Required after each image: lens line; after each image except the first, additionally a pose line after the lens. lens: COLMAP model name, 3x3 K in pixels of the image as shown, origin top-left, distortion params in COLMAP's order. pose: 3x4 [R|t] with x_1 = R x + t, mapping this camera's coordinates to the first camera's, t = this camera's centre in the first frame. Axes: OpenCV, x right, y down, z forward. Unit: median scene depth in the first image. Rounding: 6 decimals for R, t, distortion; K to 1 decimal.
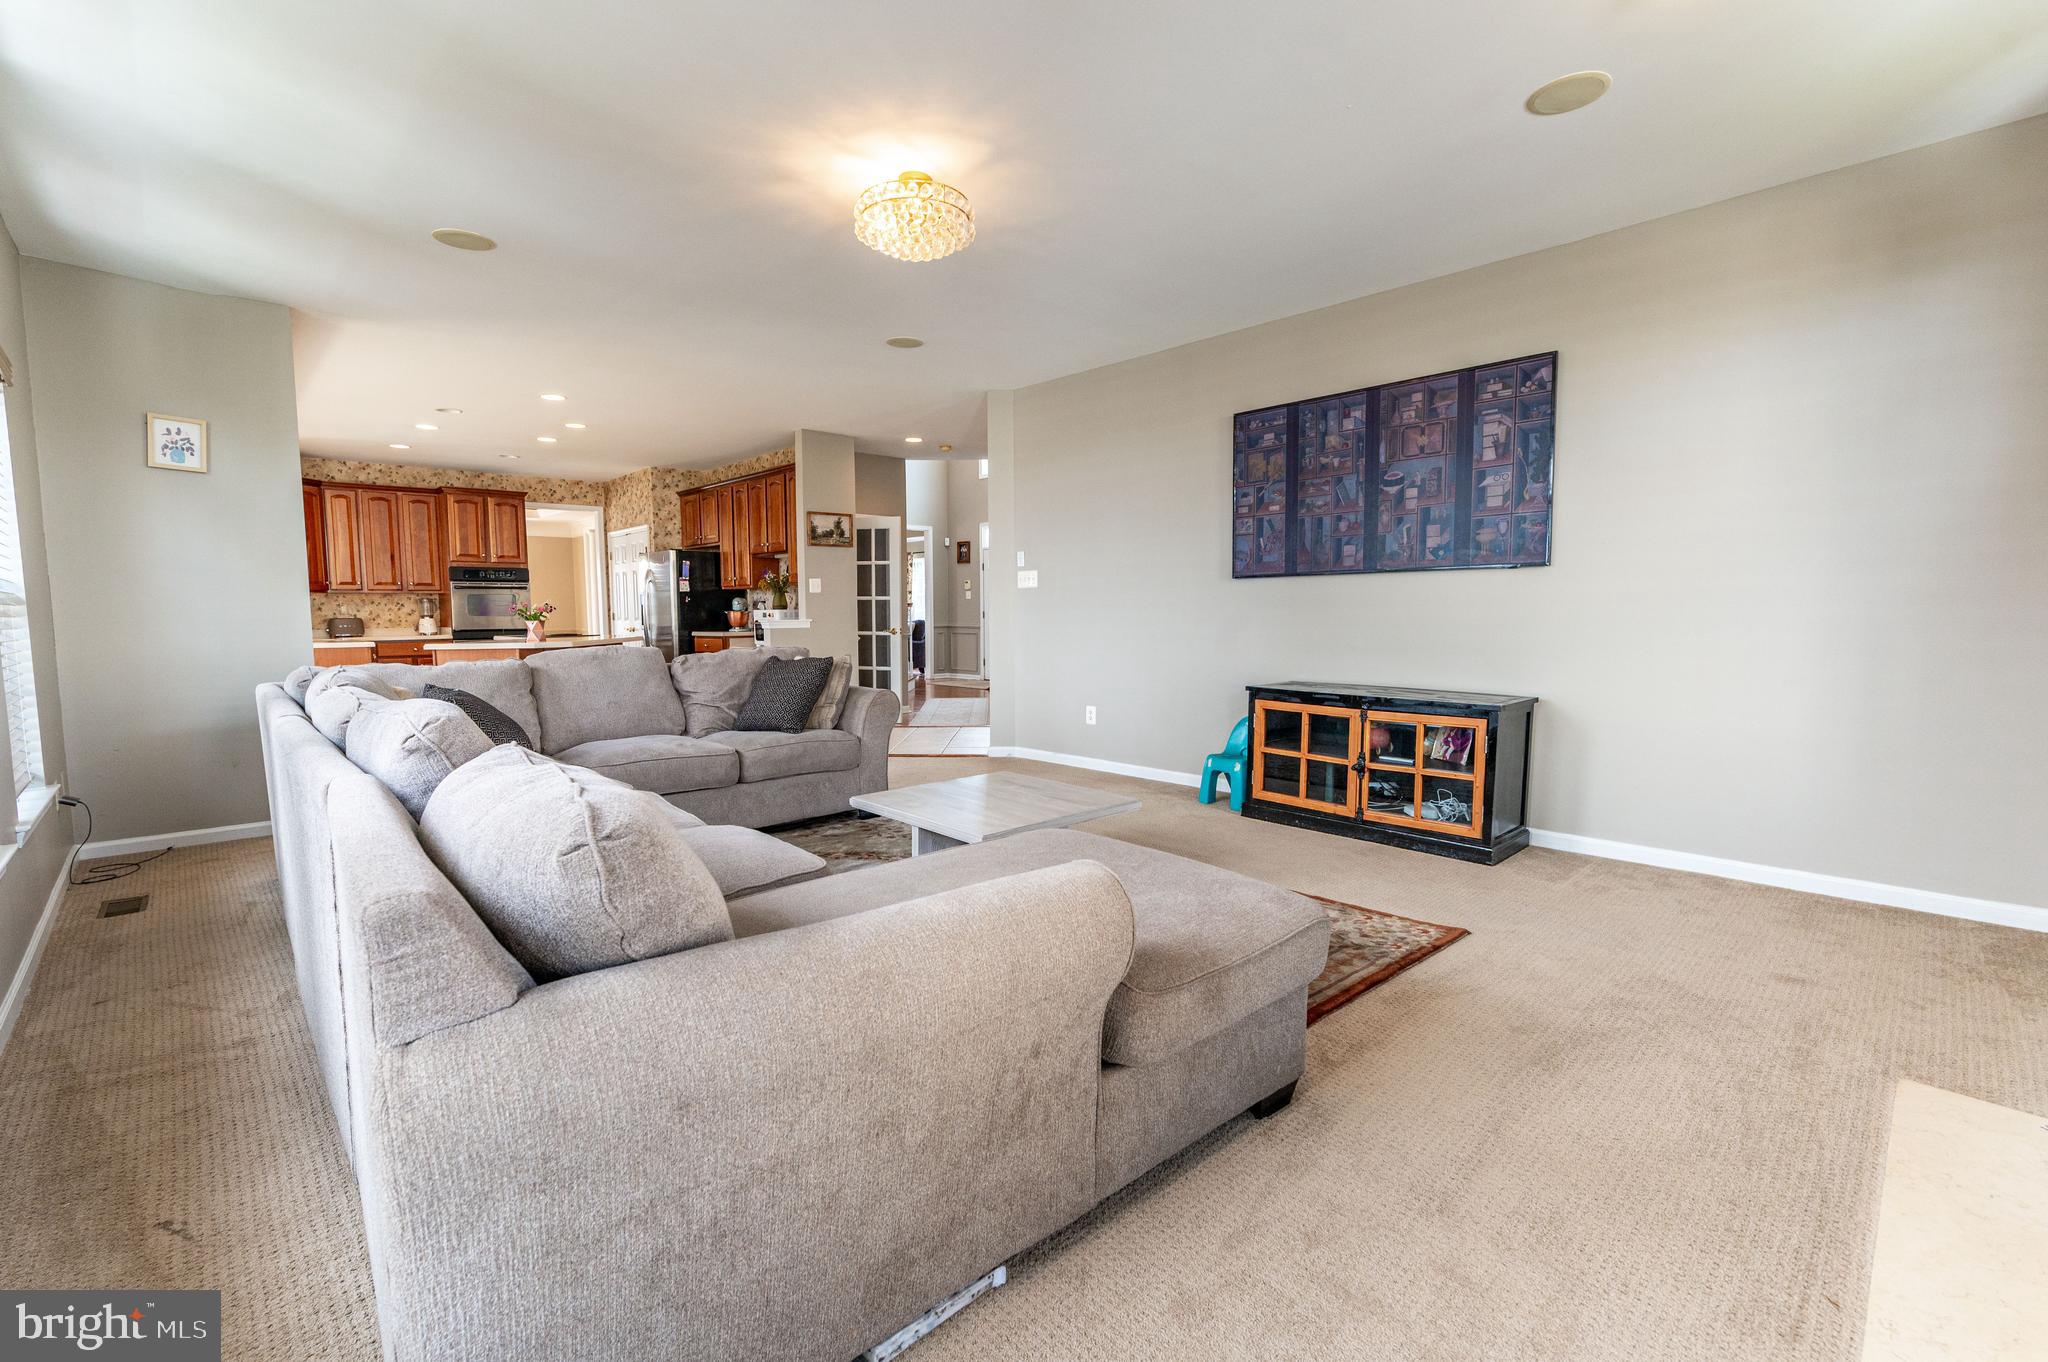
lens RADIAL K [[885.1, 0, 1025.6], [0, 885.1, 683.3], [0, 0, 1]] dist [0.001314, -0.000171]
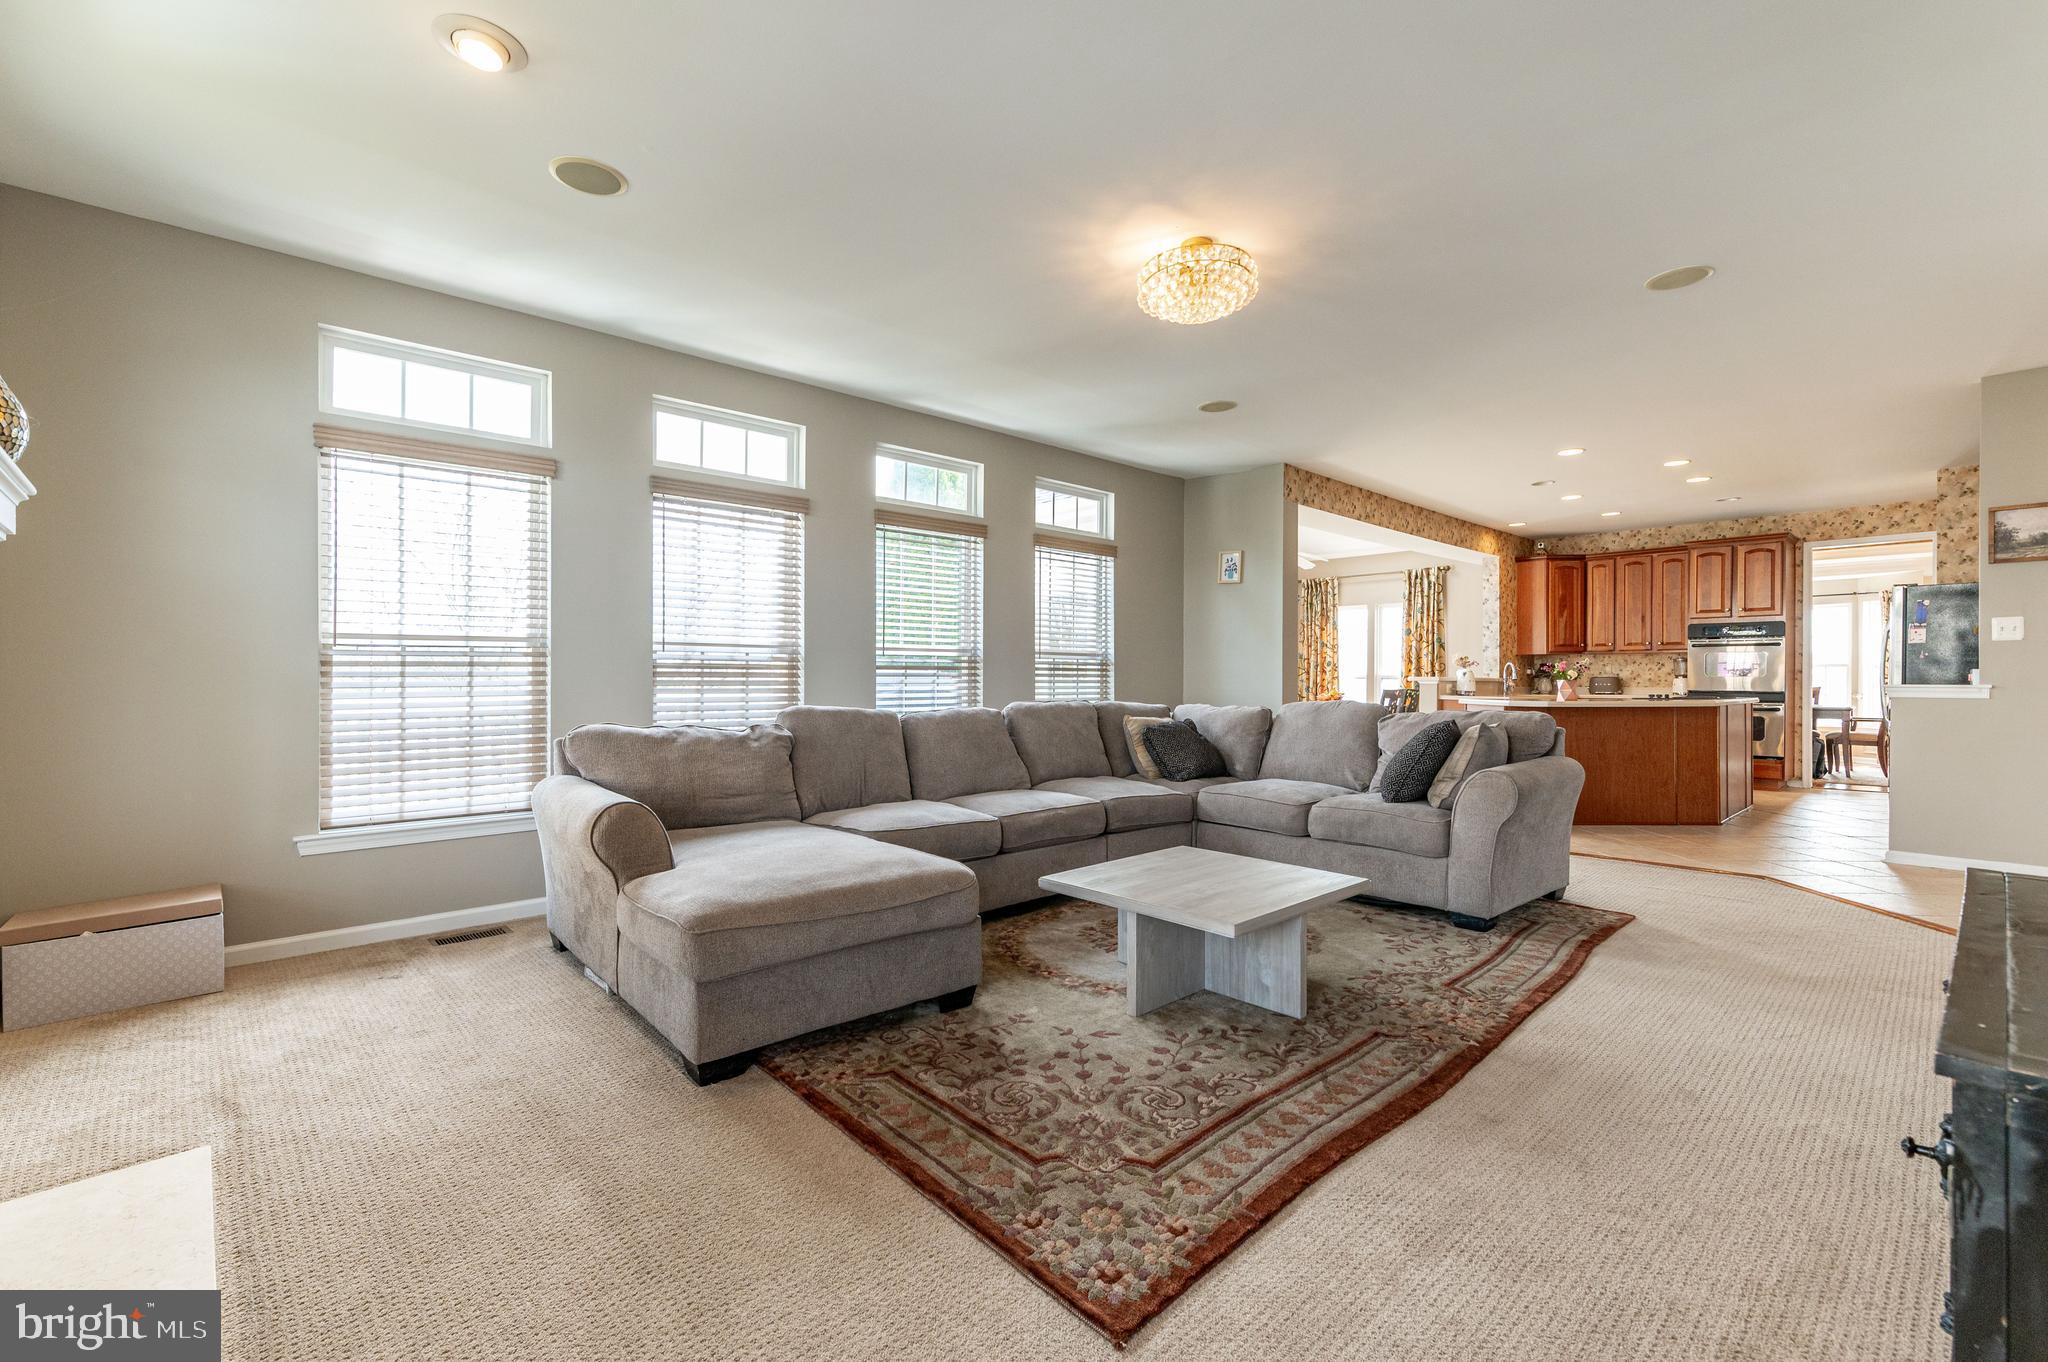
lens RADIAL K [[885.1, 0, 1028.8], [0, 885.1, 673.7], [0, 0, 1]] dist [0.001314, -0.000171]
pose [[-0.005590, 0.005012, -0.999972, 0.311669], [-0.083777, 0.996470, 0.005463, -0.023736], [0.996469, 0.083805, -0.005150, 0.296449]]
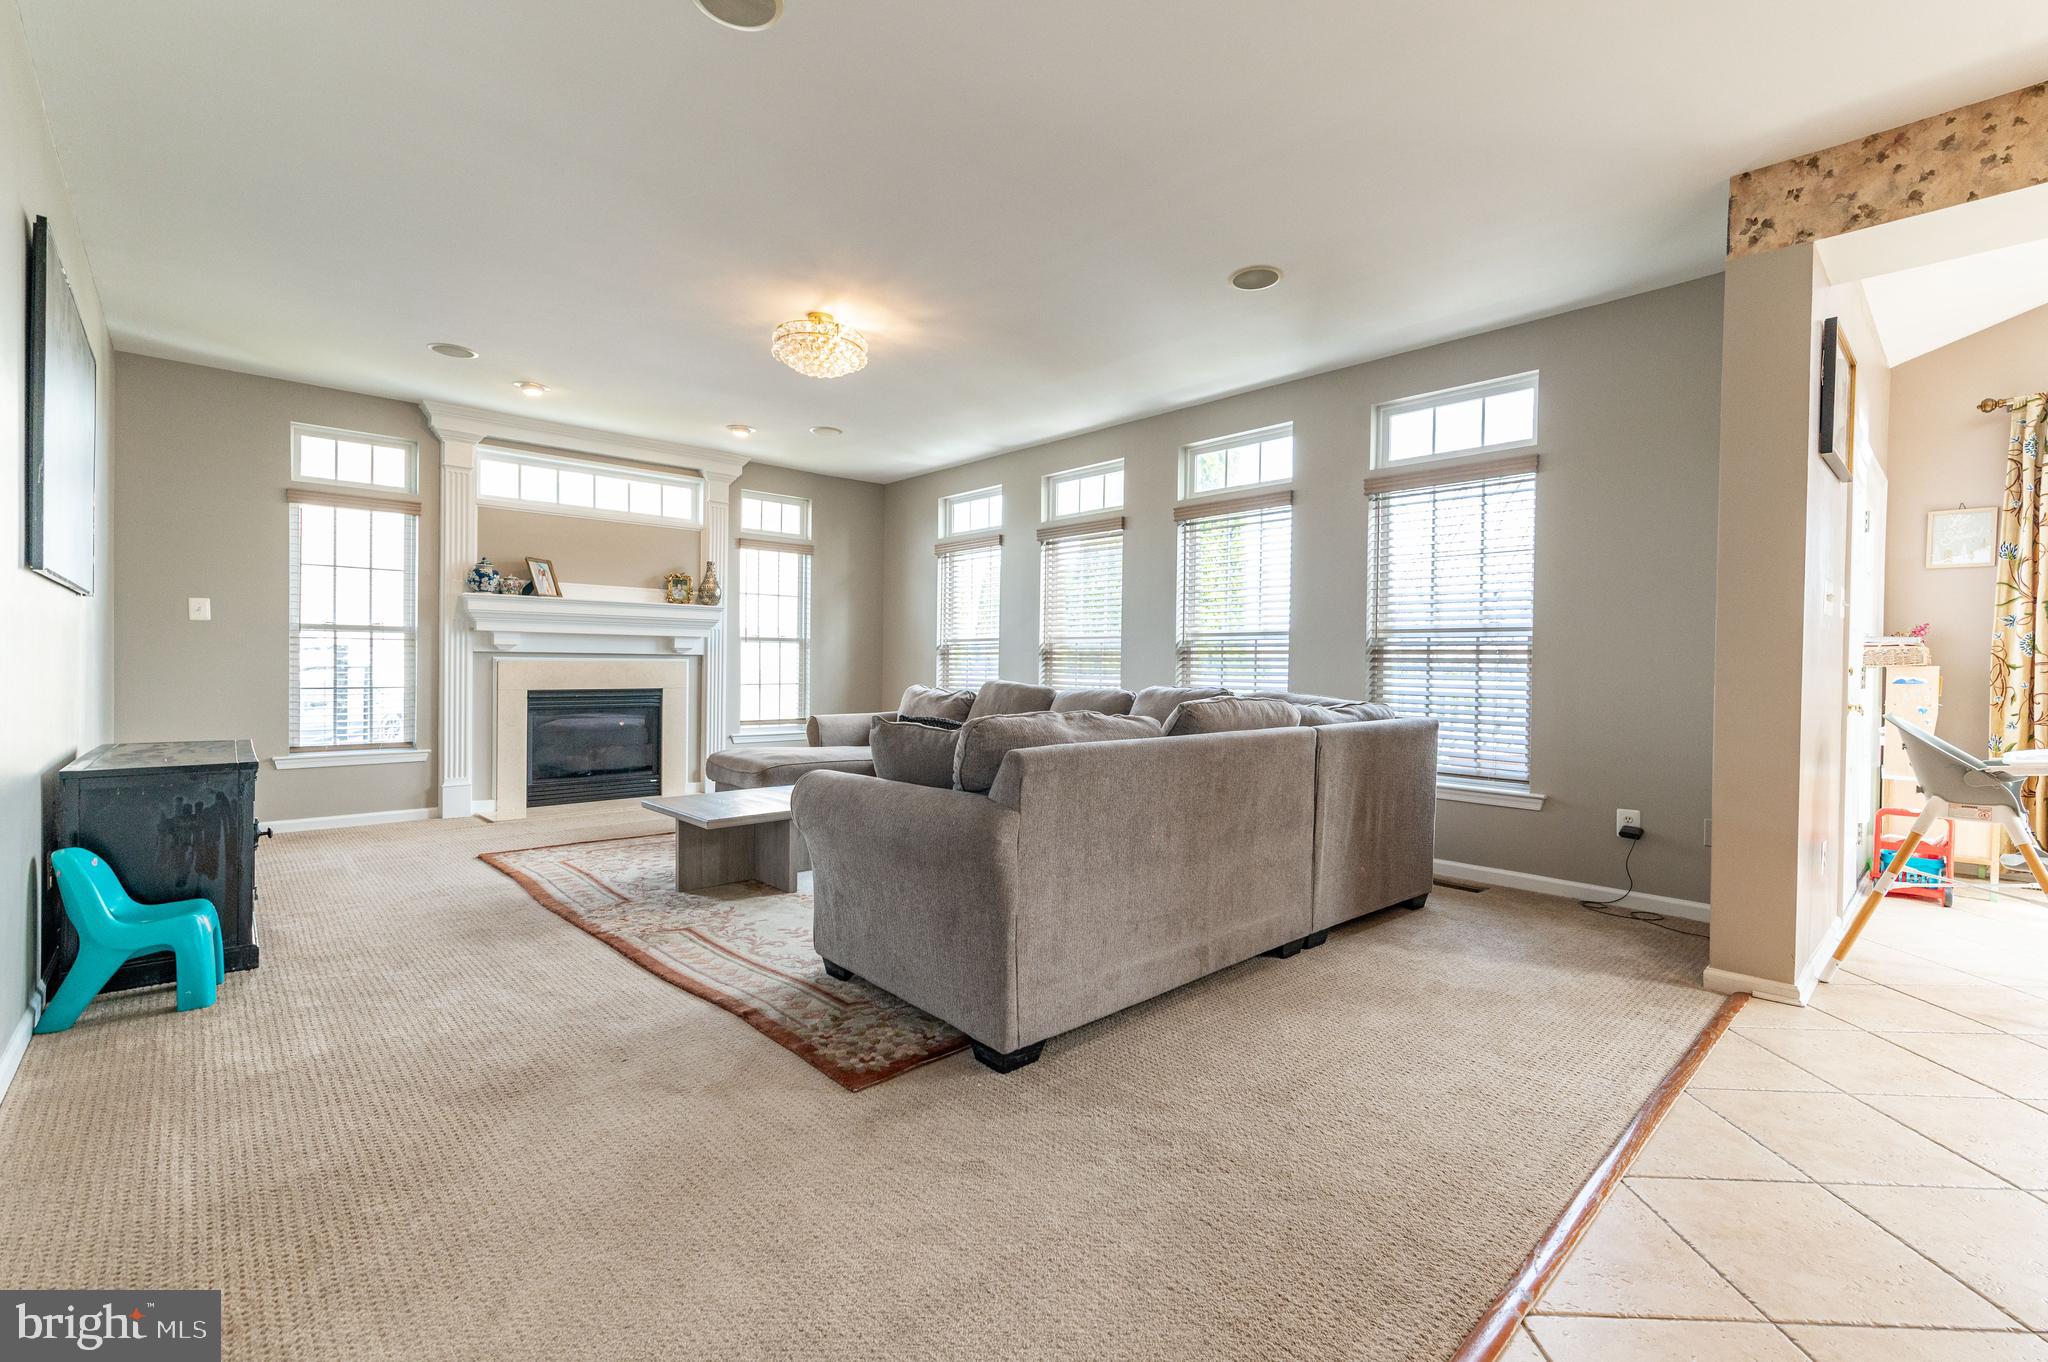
lens RADIAL K [[885.1, 0, 1054.3], [0, 885.1, 678.8], [0, 0, 1]] dist [0.001314, -0.000171]
pose [[-0.999992, 0.000935, -0.003812, -0.164002], [0.000533, 0.994554, 0.104220, -0.062736], [0.003888, 0.104217, -0.994547, 0.812811]]
